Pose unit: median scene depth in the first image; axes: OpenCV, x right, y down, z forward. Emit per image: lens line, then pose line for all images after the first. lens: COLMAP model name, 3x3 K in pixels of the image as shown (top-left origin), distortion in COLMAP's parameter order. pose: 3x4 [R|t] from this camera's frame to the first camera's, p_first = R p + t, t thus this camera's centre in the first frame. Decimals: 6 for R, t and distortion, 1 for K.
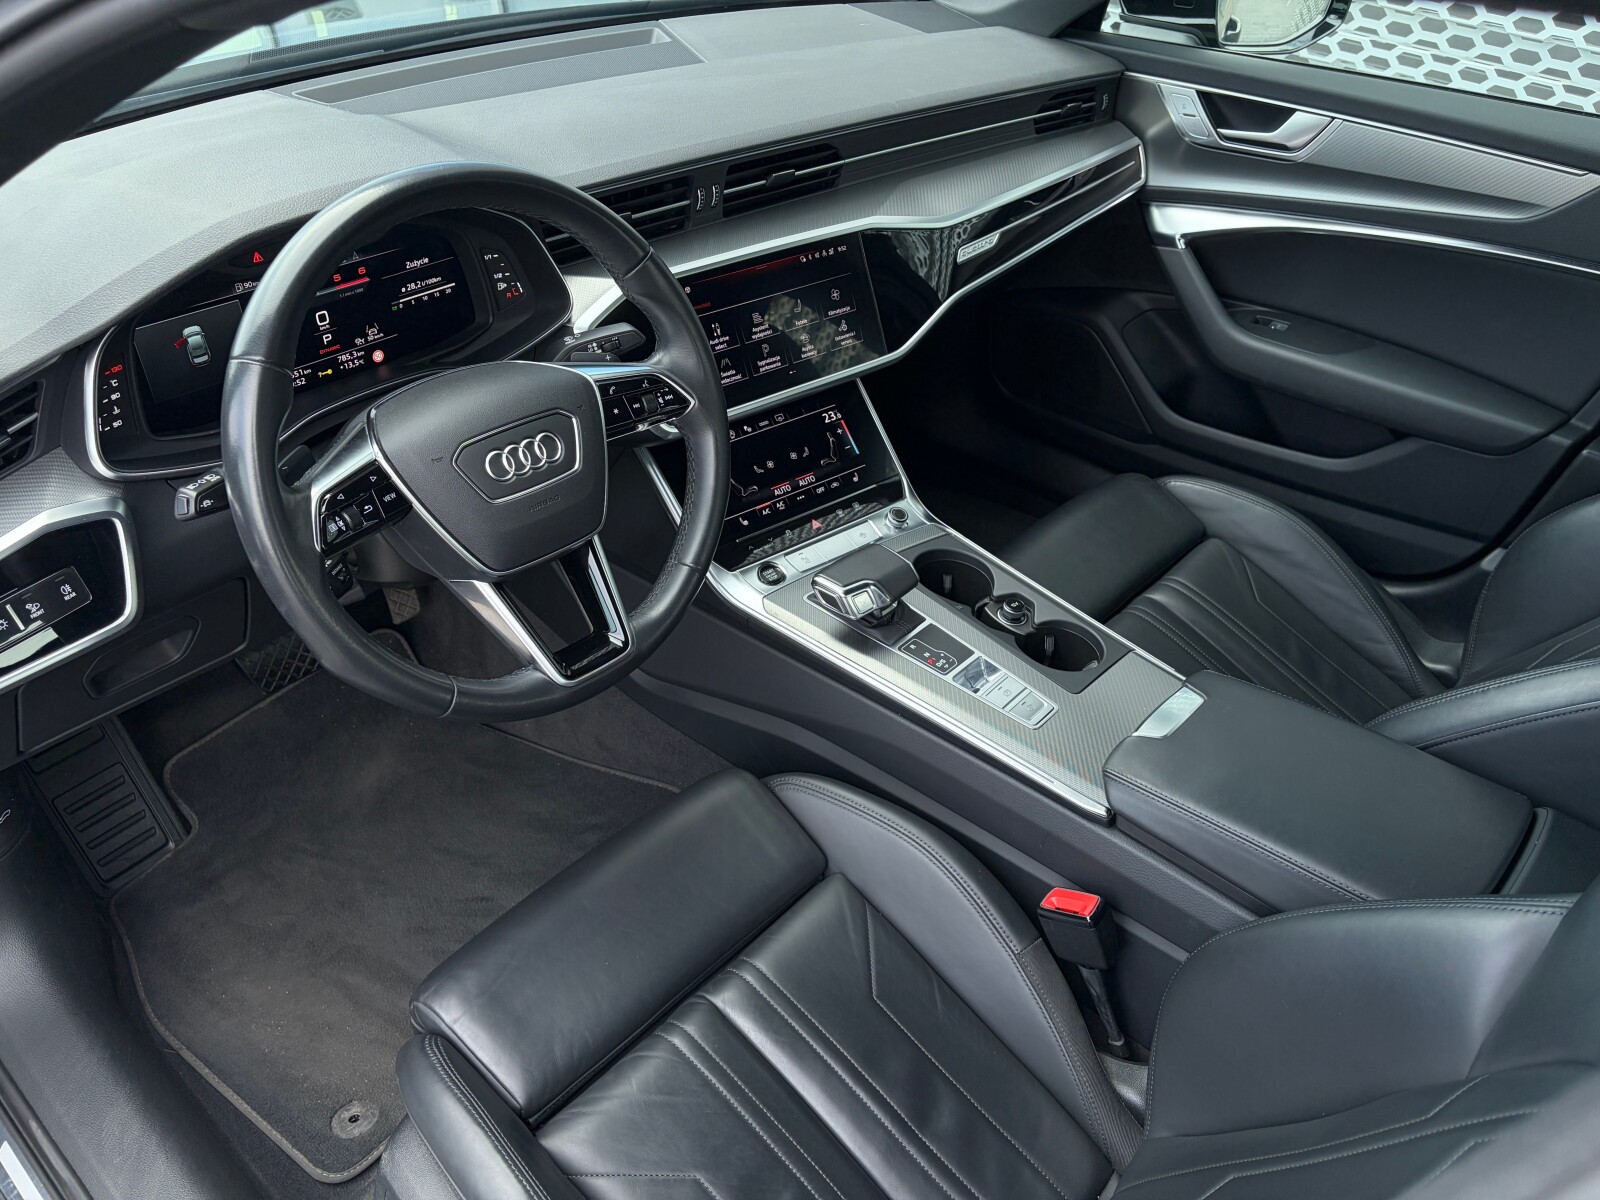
lens RADIAL K [[1193.1, 0, 799.7], [0, 1193.1, 626.3], [0, 0, 1]] dist [0.043957, -0.048413]
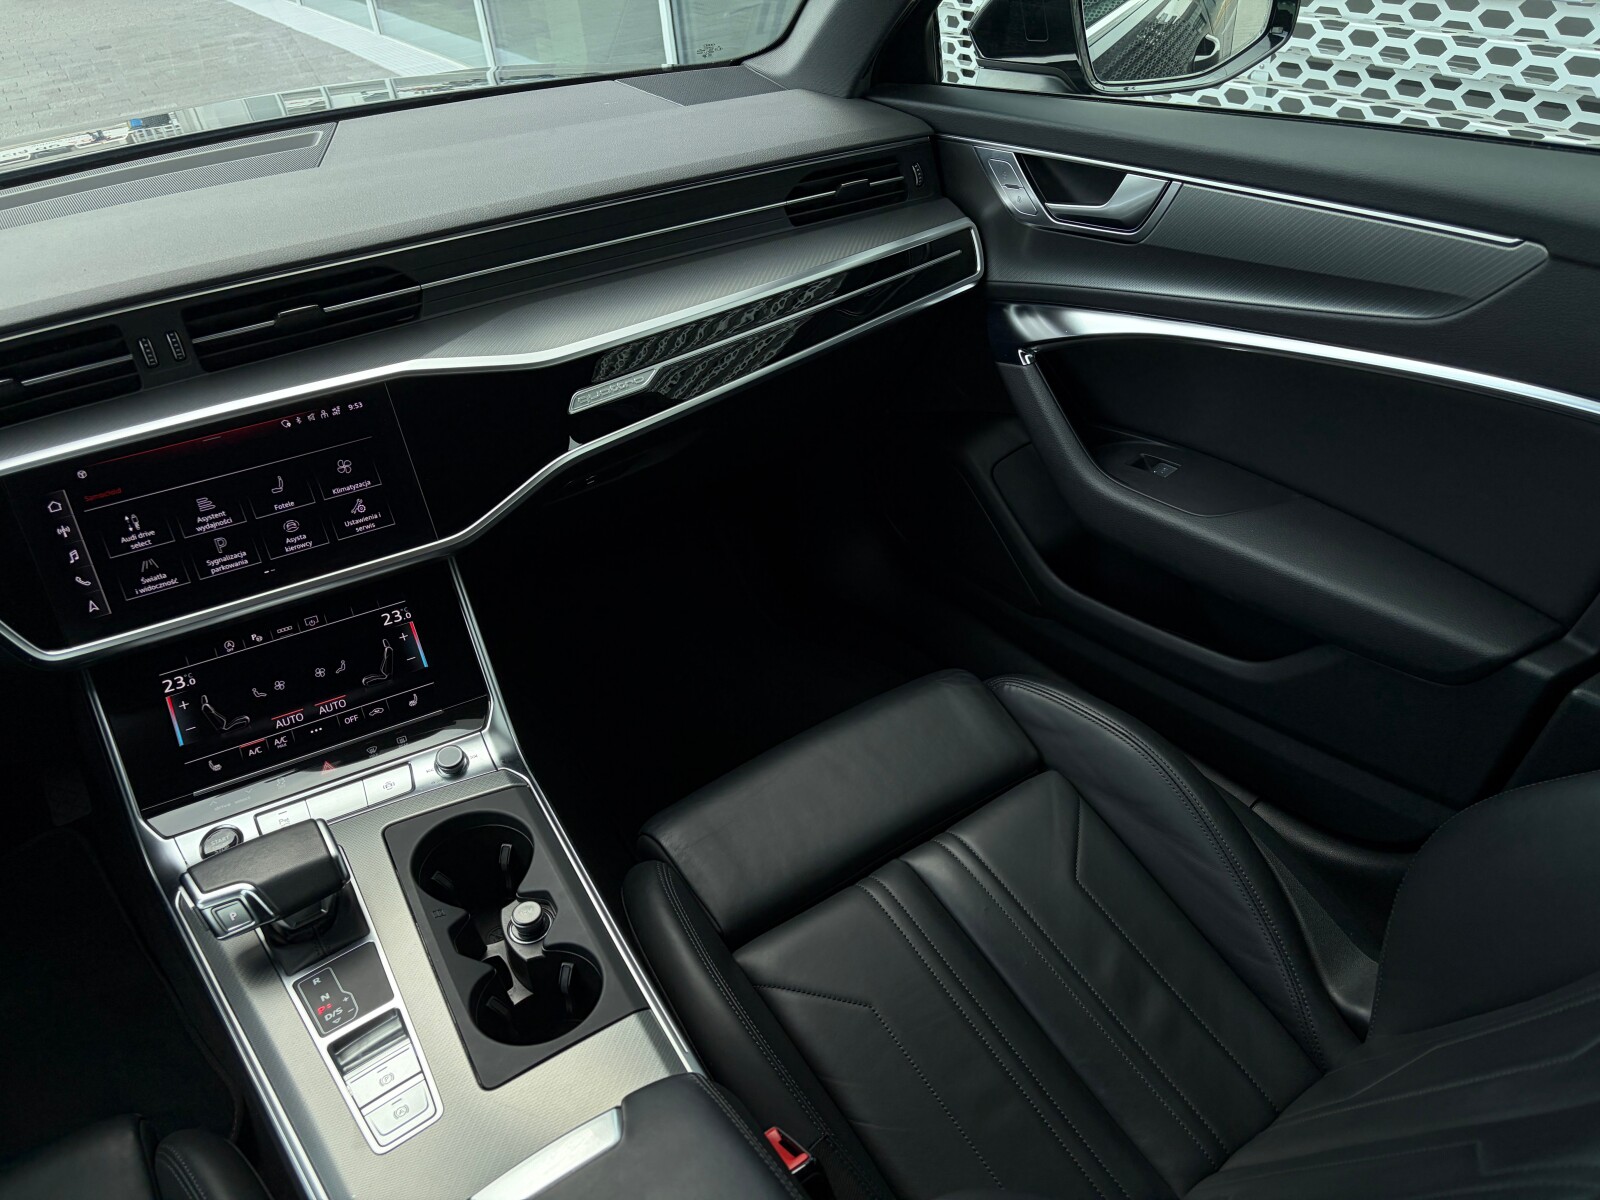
lens RADIAL K [[1215.4, 0, 806.4], [0, 1215.4, 603.4], [0, 0, 1]] dist [0.008982, 0.027037]
pose [[0.961644, 0.021466, -0.273461, 0.506893], [-0.040668, 0.997073, -0.064747, -0.151380], [0.271270, 0.073385, 0.959702, 0.348475]]
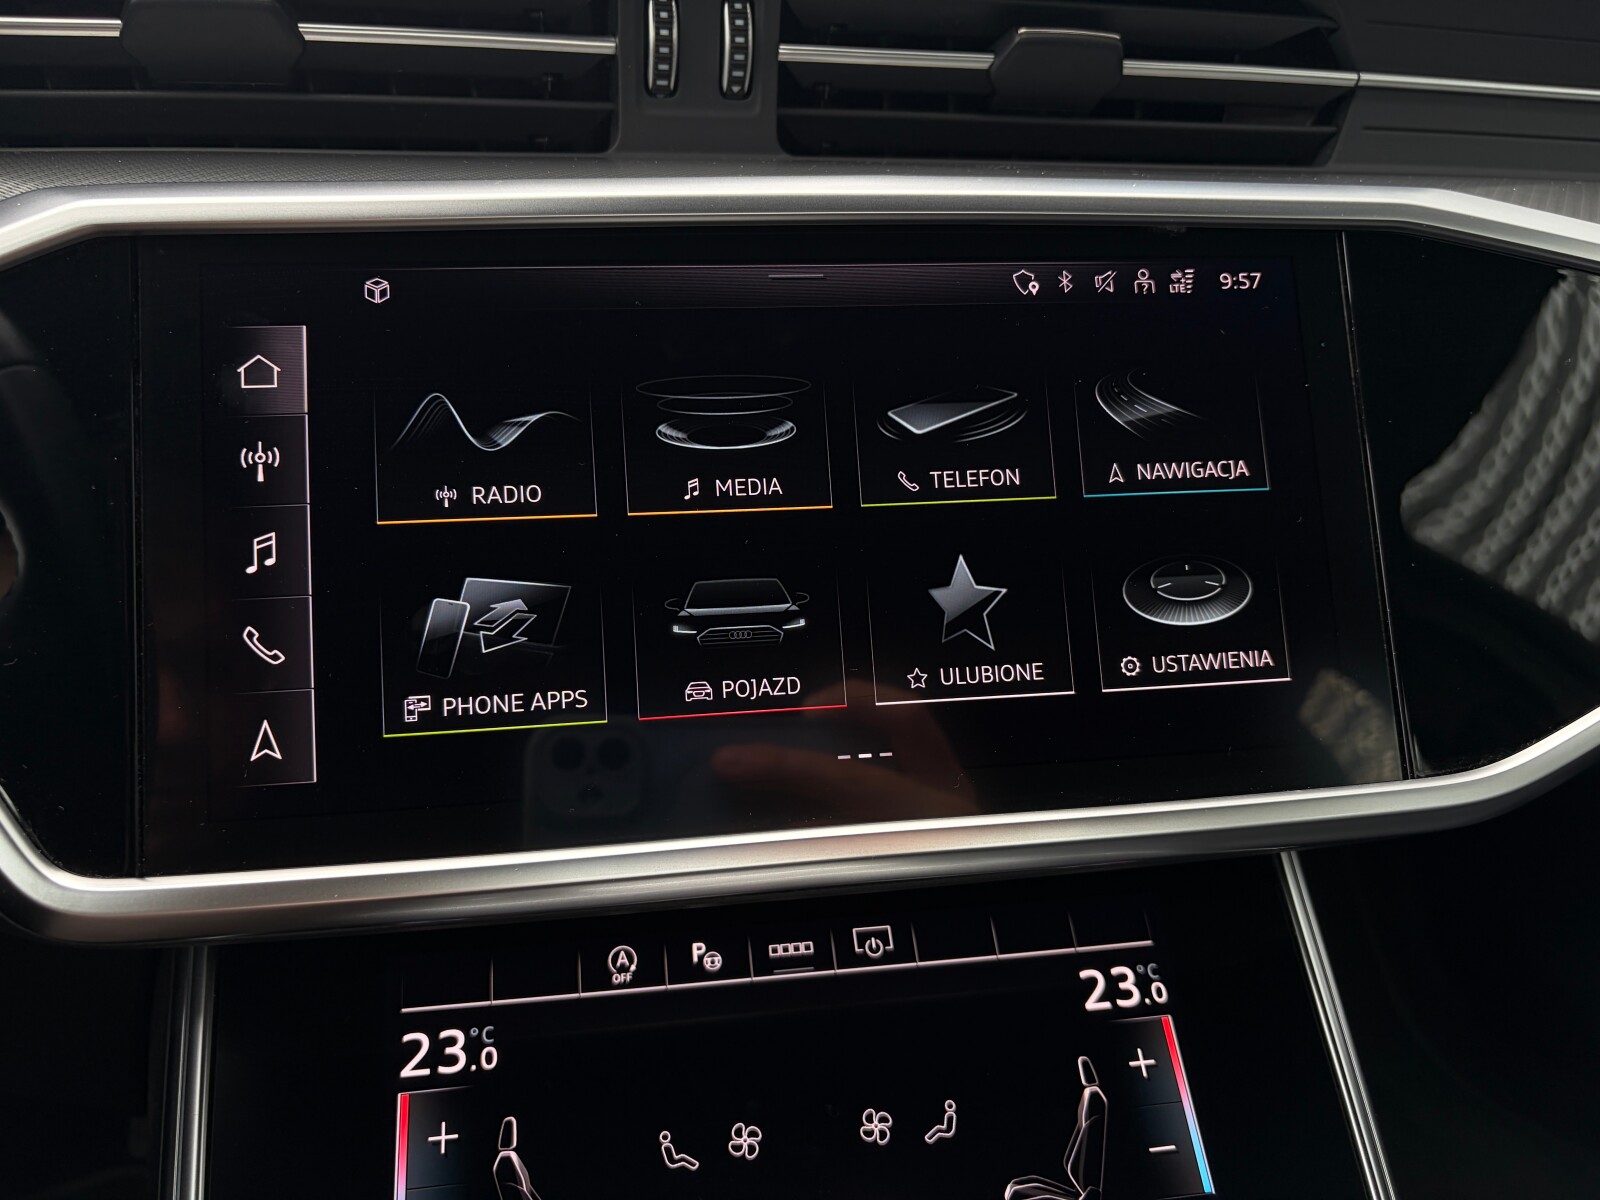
lens RADIAL K [[1263.2, 0, 796.7], [0, 1263.2, 603.2], [0, 0, 1]] dist [-0.006323, -0.014757]
pose [[0.866895, 0.136895, -0.479325, 0.083138], [-0.284065, 0.925816, -0.249341, -0.173208], [0.409633, 0.352312, 0.841473, 0.772995]]
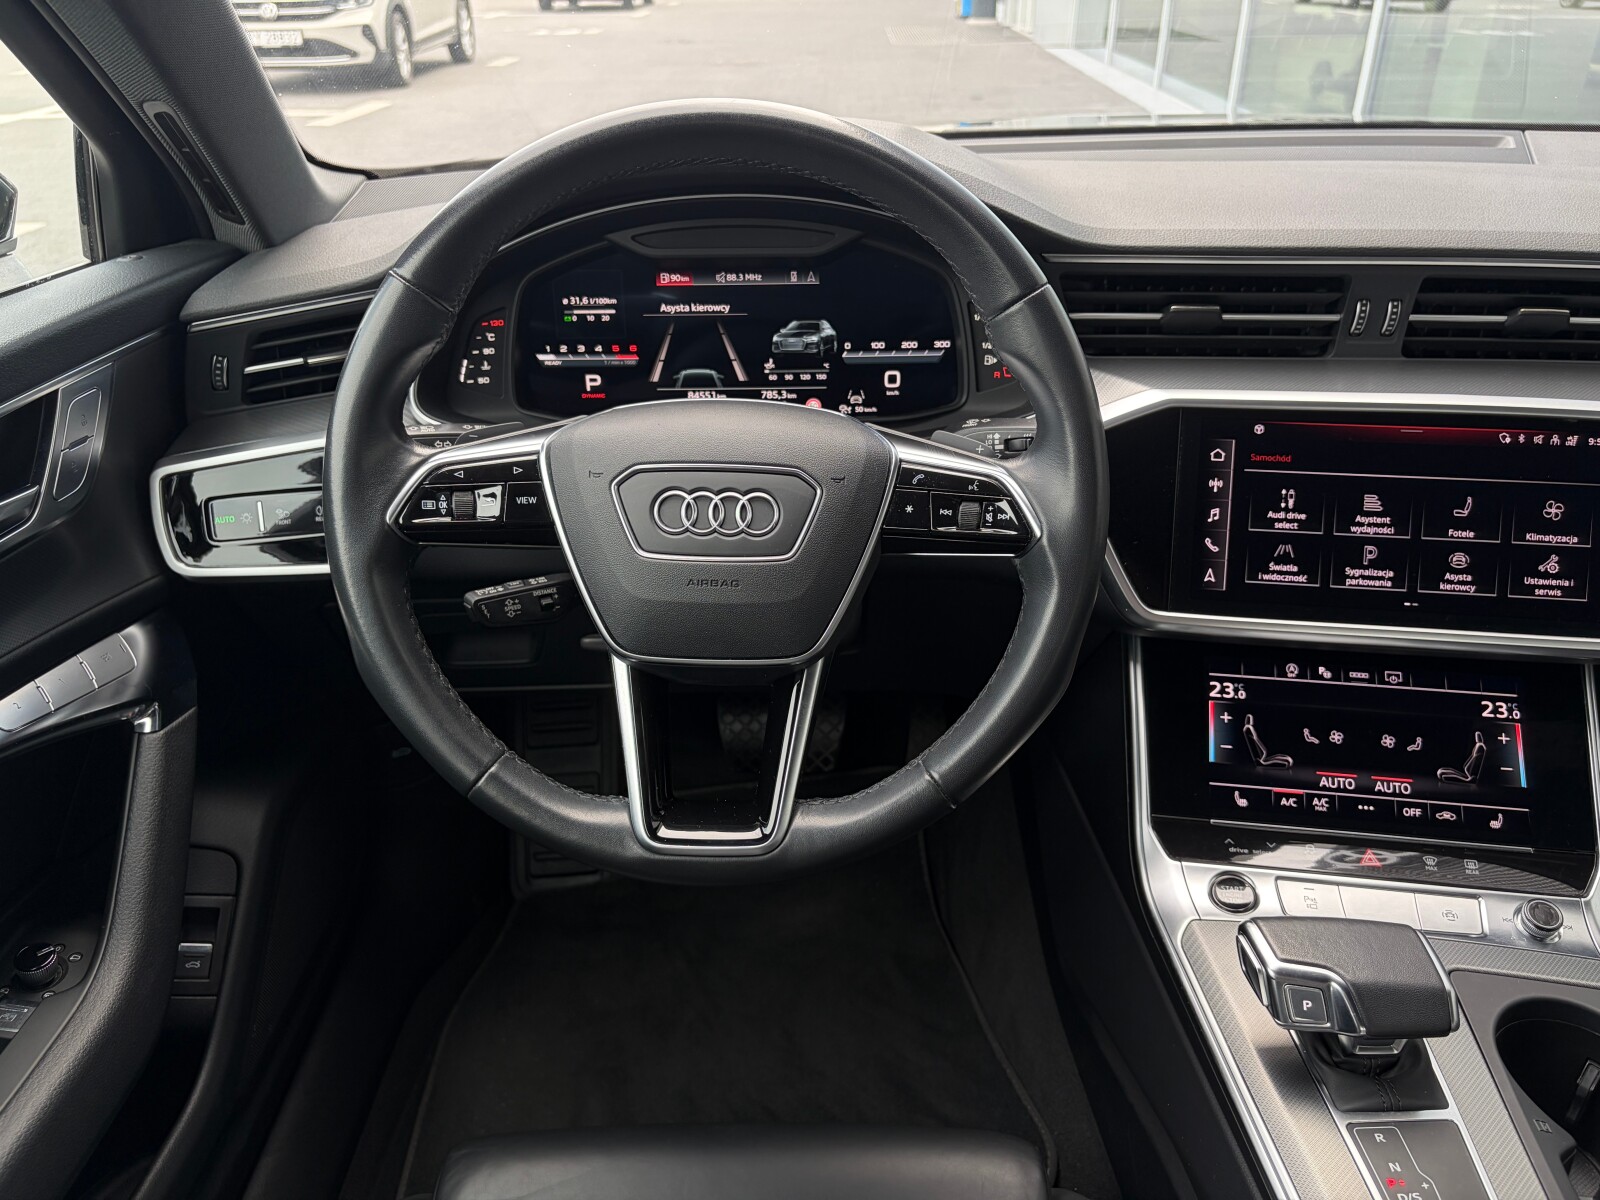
lens RADIAL K [[1230.7, 0, 802.1], [0, 1230.7, 605.3], [0, 0, 1]] dist [0.012851, 0.008278]
pose [[0.665906, 0.299515, -0.683272, 0.206669], [-0.427867, 0.903600, -0.020895, -0.066162], [0.611146, 0.306263, 0.729865, 0.348103]]
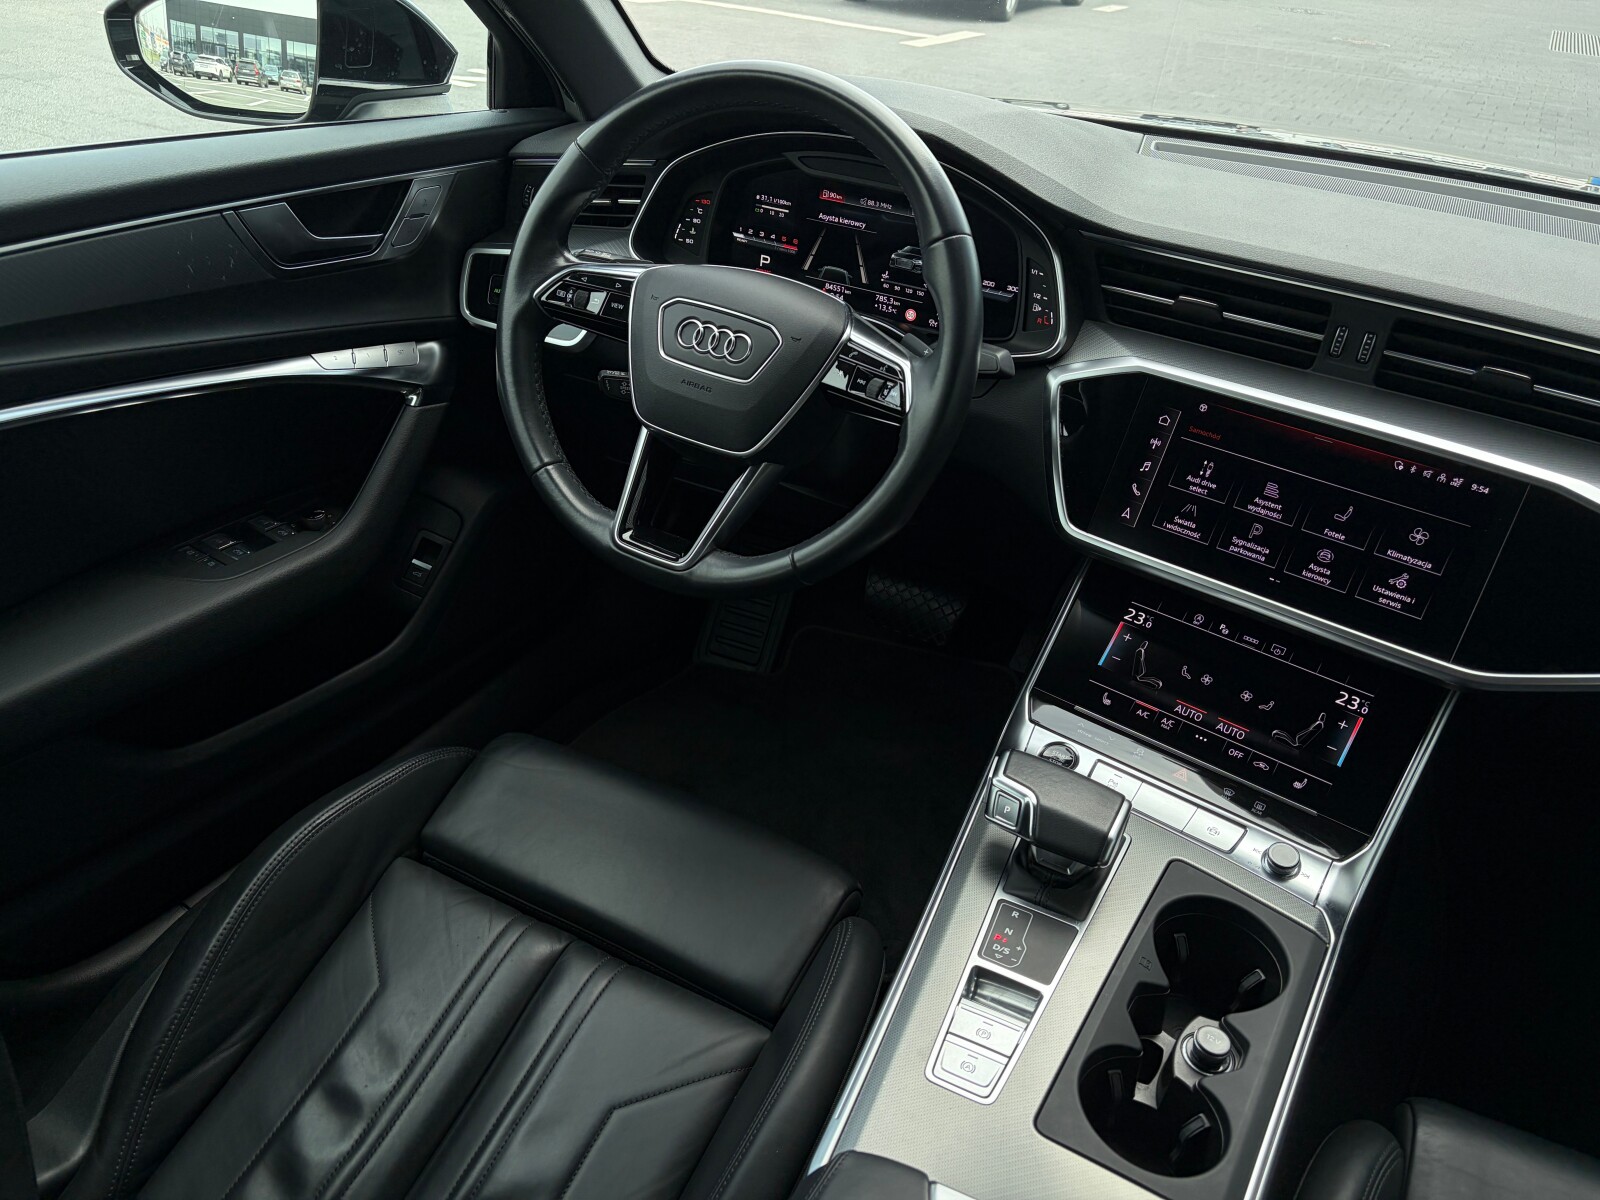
lens RADIAL K [[1219.7, 0, 790.7], [0, 1219.7, 600.9], [0, 0, 1]] dist [0.012464, 0.000203]
pose [[0.251547, 0.476615, -0.842355, 0.522602], [-0.653792, 0.725422, 0.215216, -0.165735], [0.713638, 0.496589, 0.494085, 0.423610]]
